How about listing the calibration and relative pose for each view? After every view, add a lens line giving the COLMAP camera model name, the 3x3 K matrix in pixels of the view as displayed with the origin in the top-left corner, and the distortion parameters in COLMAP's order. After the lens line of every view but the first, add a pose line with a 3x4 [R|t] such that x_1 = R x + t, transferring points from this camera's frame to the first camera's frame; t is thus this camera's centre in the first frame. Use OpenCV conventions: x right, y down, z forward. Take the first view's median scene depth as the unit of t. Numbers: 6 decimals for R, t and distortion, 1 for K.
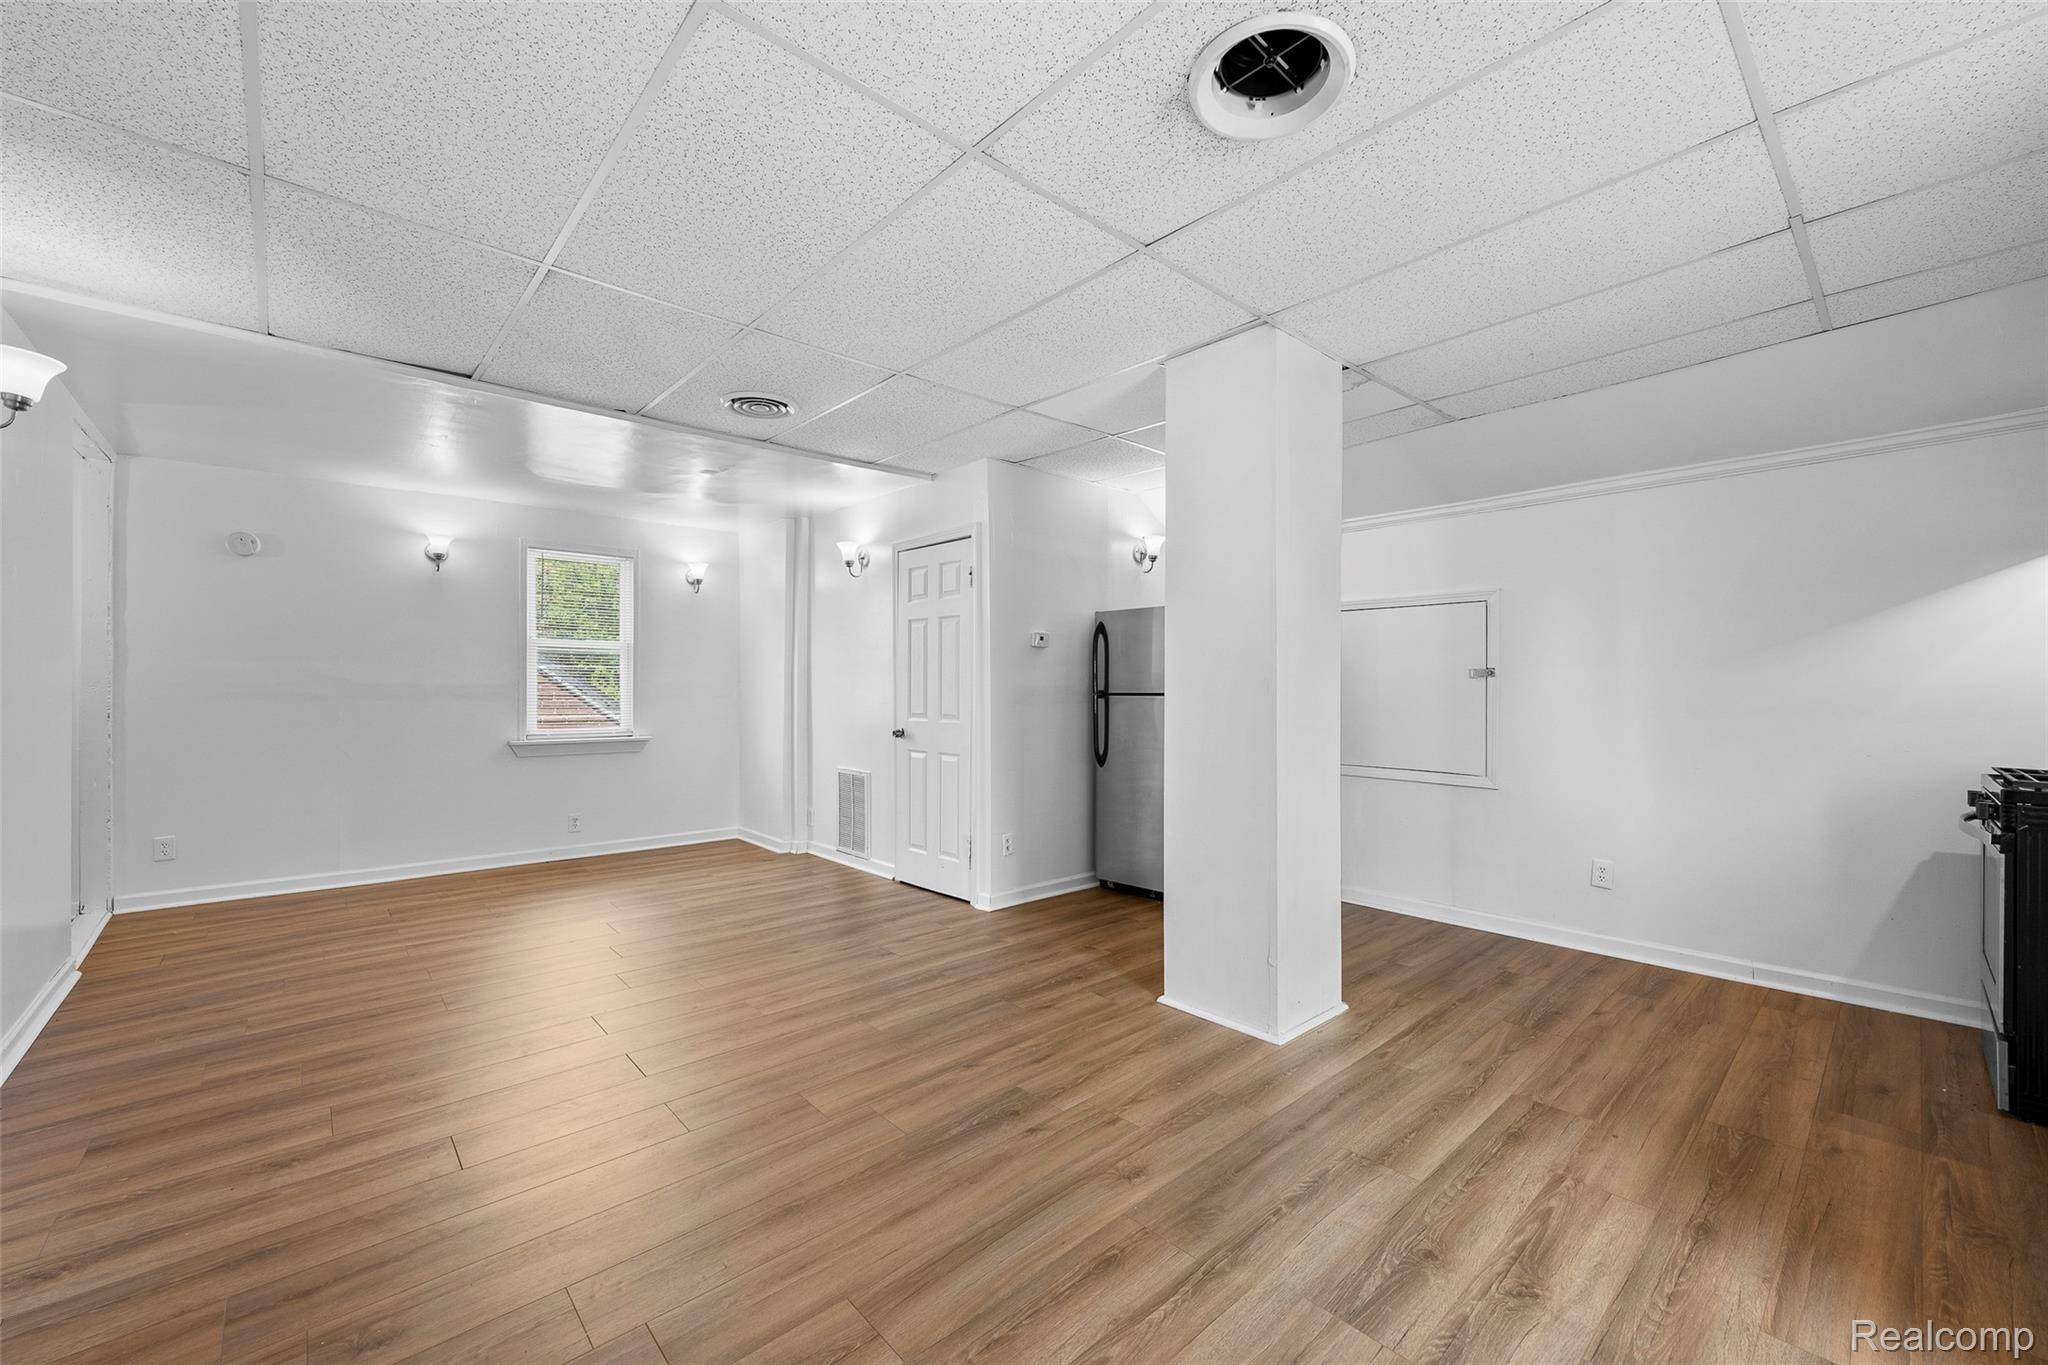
lens RADIAL K [[817.0, 0, 1024.0], [0, 817.0, 682.5], [0, 0, 1]] dist [0.000853, 0.000212]
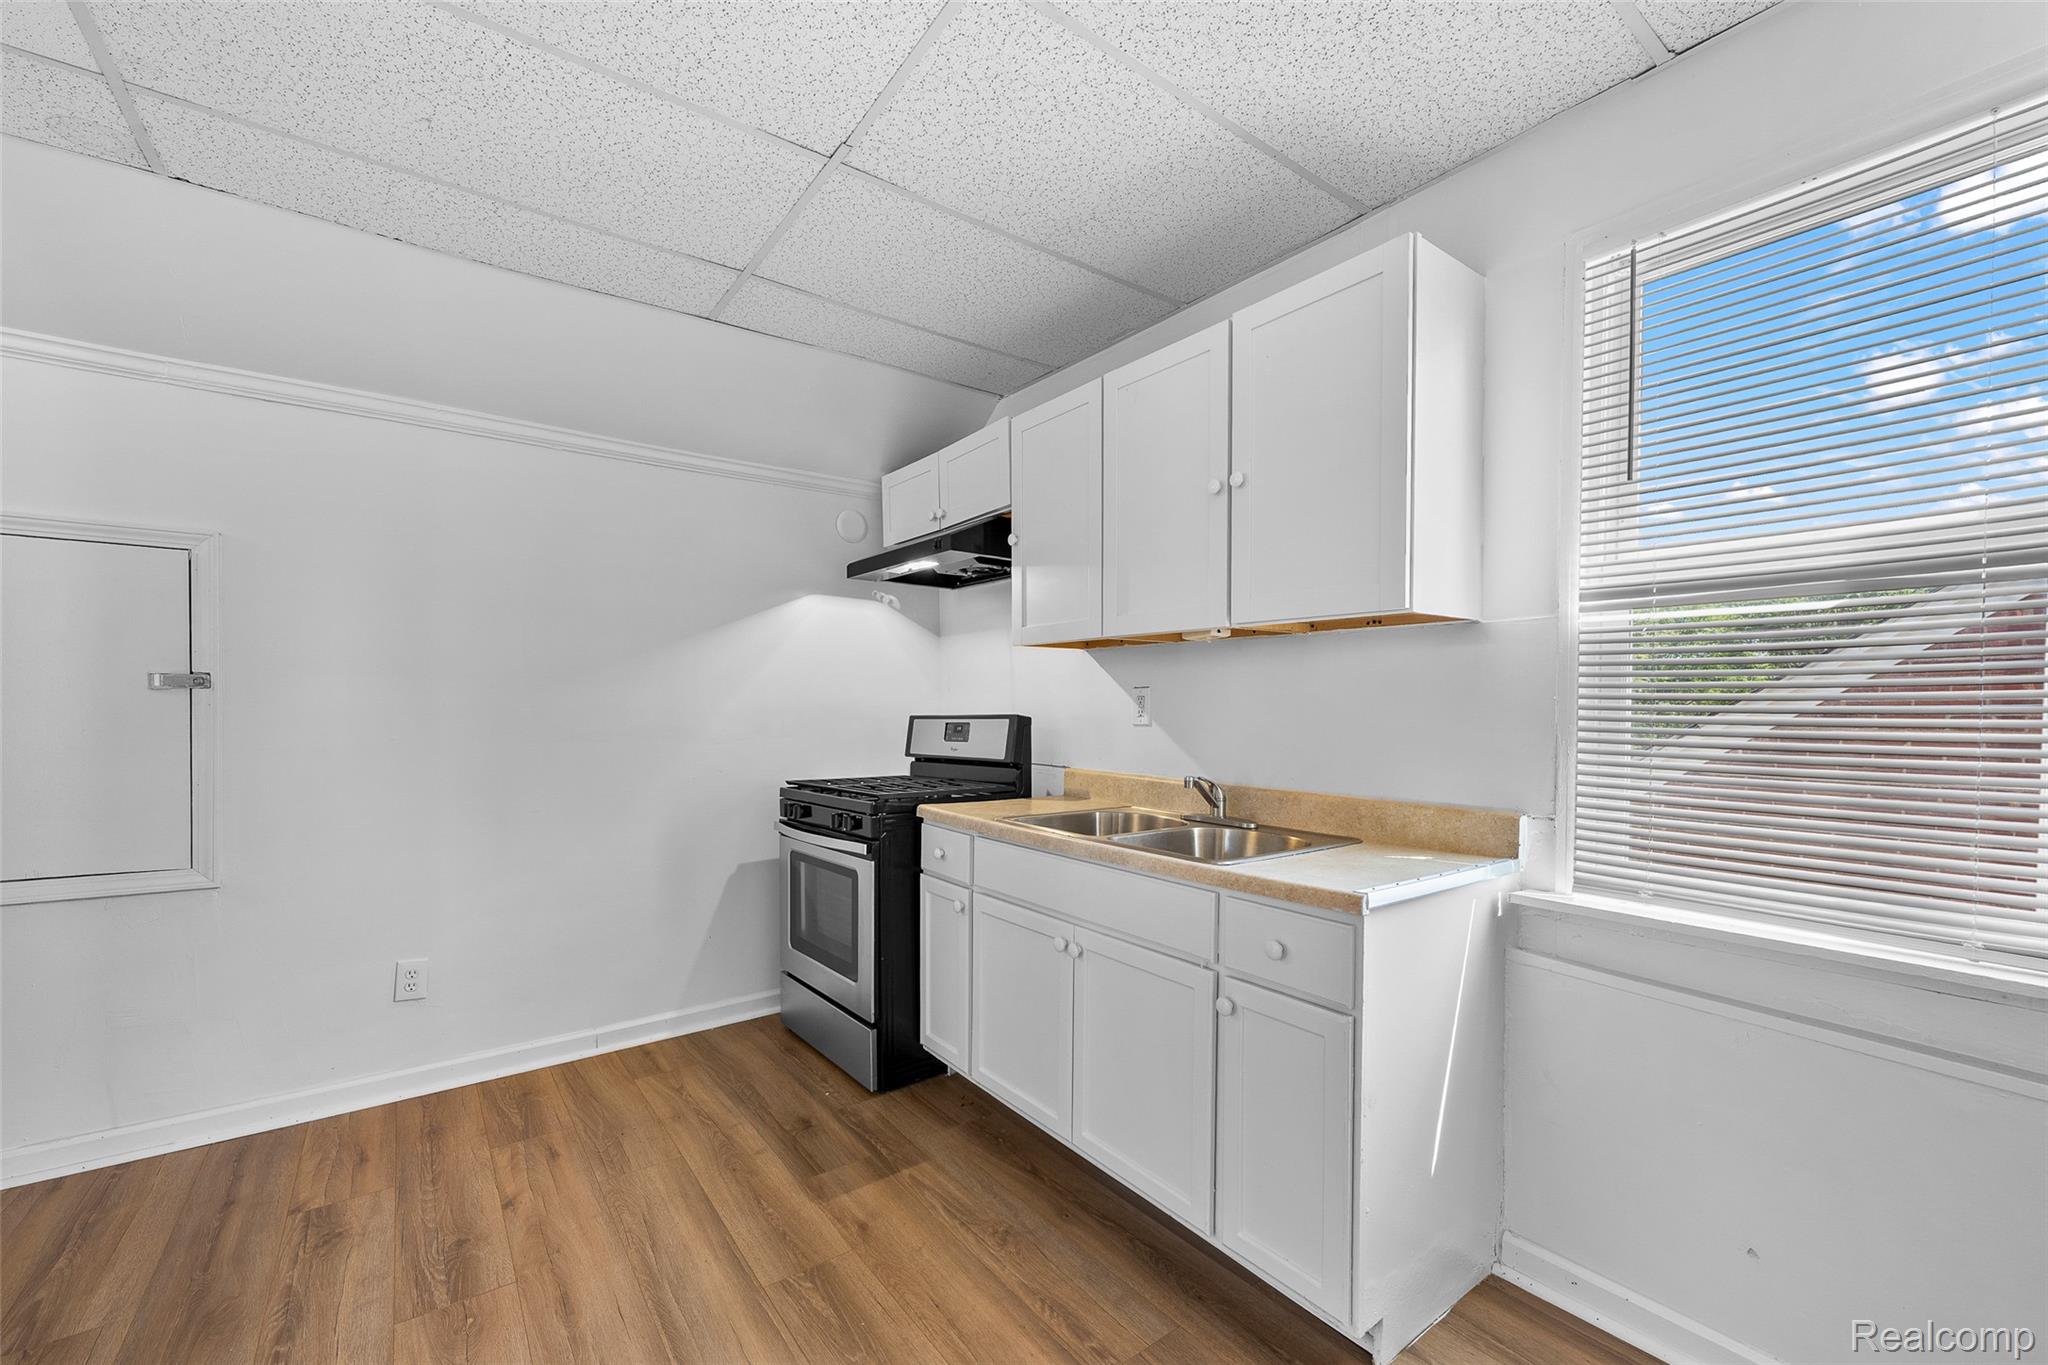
lens RADIAL K [[814.2, 0, 1037.5], [0, 814.2, 723.6], [0, 0, 1]] dist [-0.014086, 0.000799]
pose [[0.068048, -0.019248, 0.997496, 0.073286], [-0.013457, 0.999705, 0.020209, -0.001788], [-0.997591, -0.014798, 0.067769, 0.439044]]
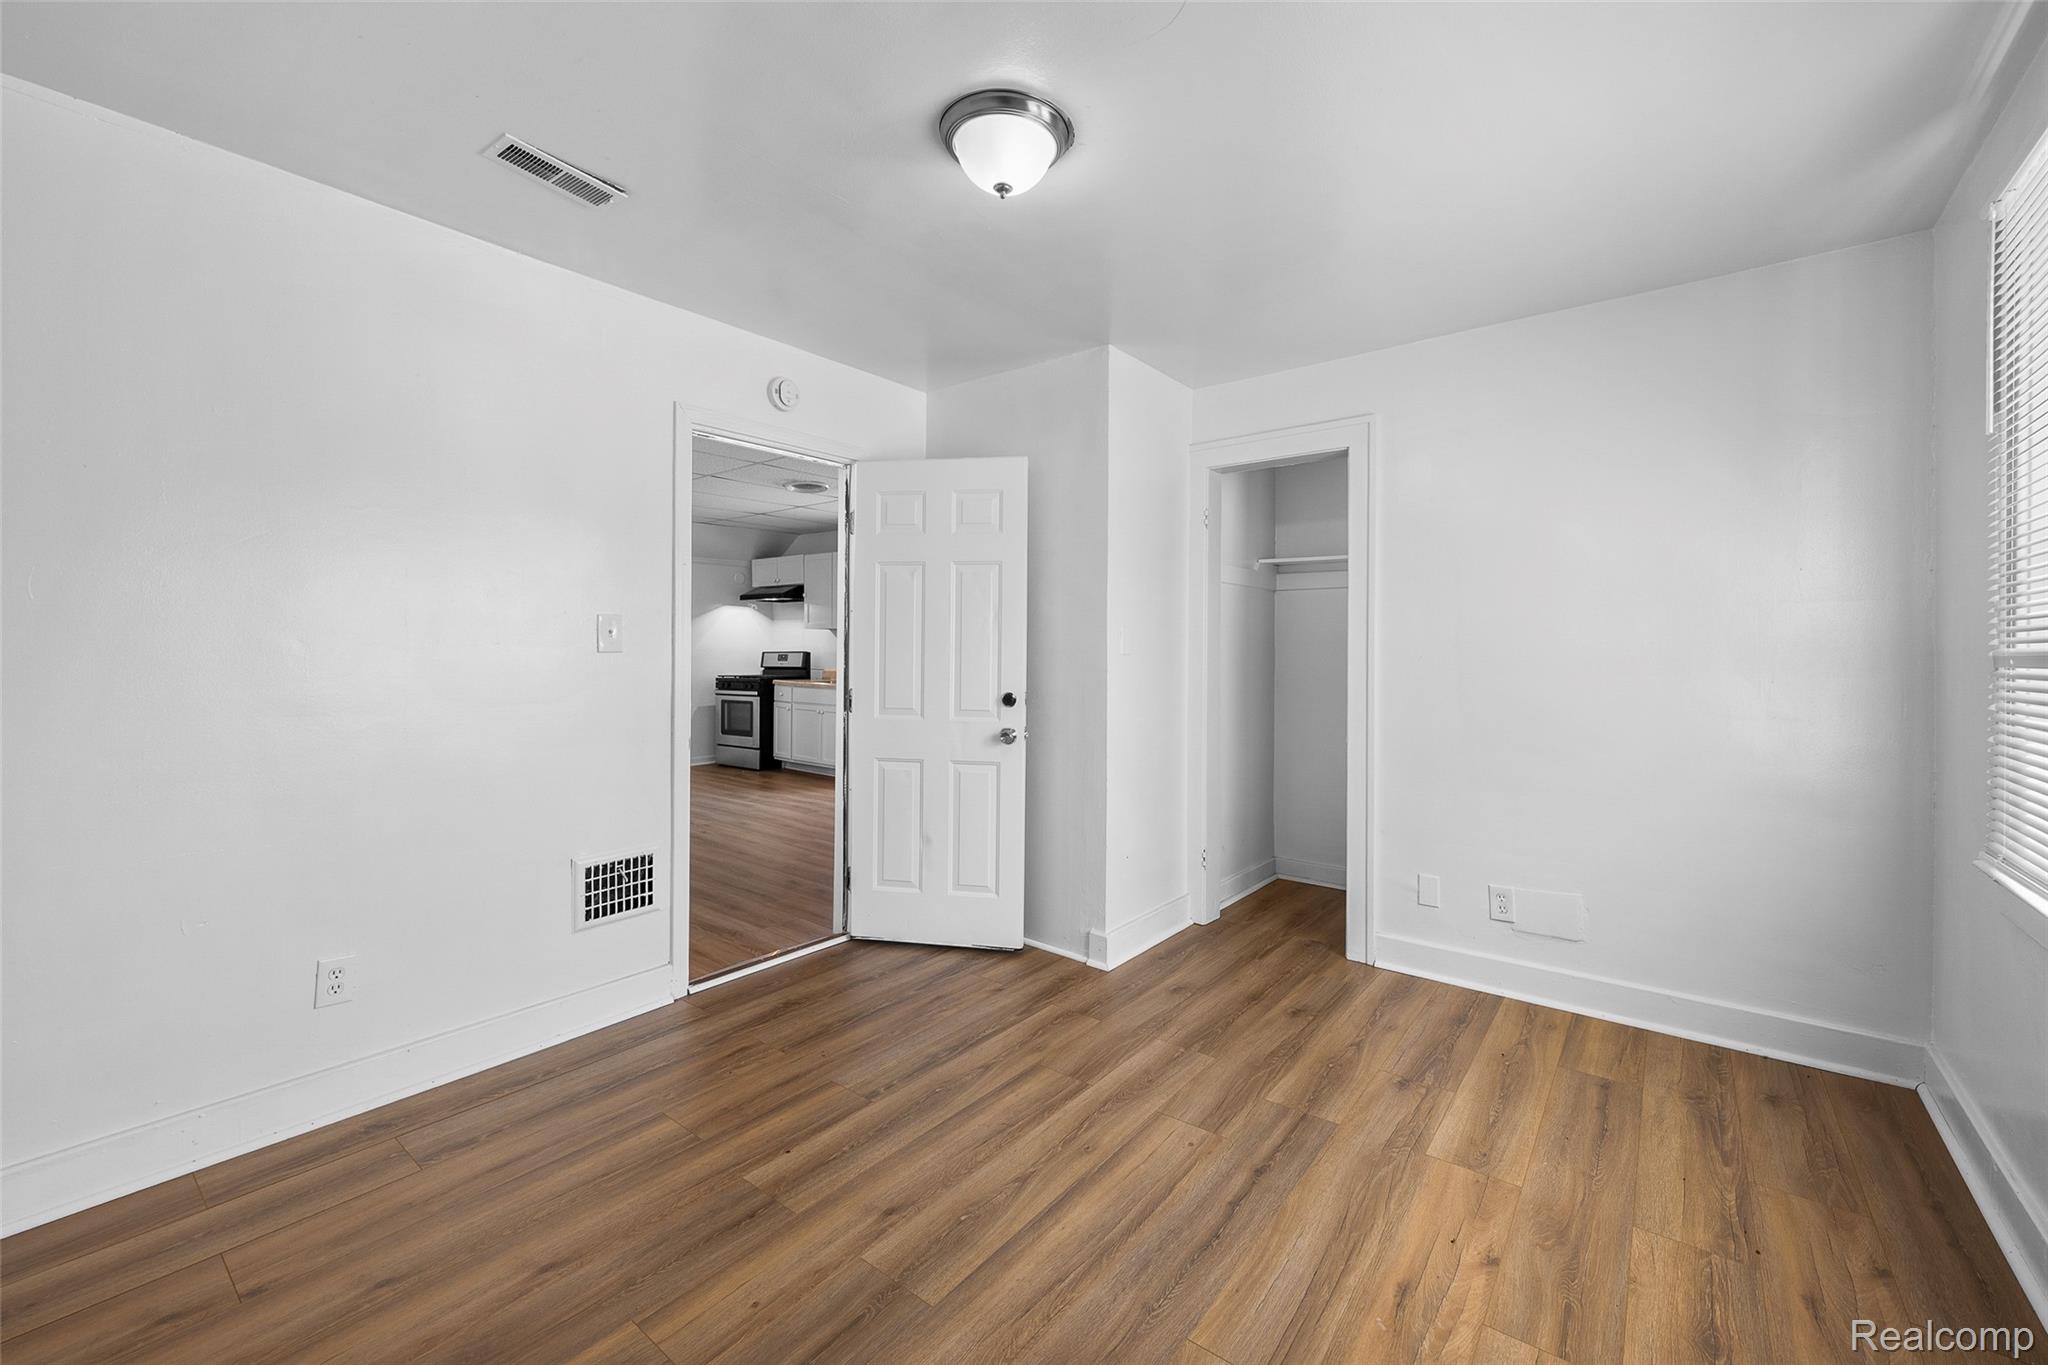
lens RADIAL K [[826.9, 0, 1018.6], [0, 826.9, 663.9], [0, 0, 1]] dist [0.001280, 0.000254]
pose [[-0.166229, -0.018925, 0.985906, -1.569298], [-0.020165, 0.999672, 0.015789, -0.008374], [-0.985881, -0.017256, -0.166556, 0.305907]]
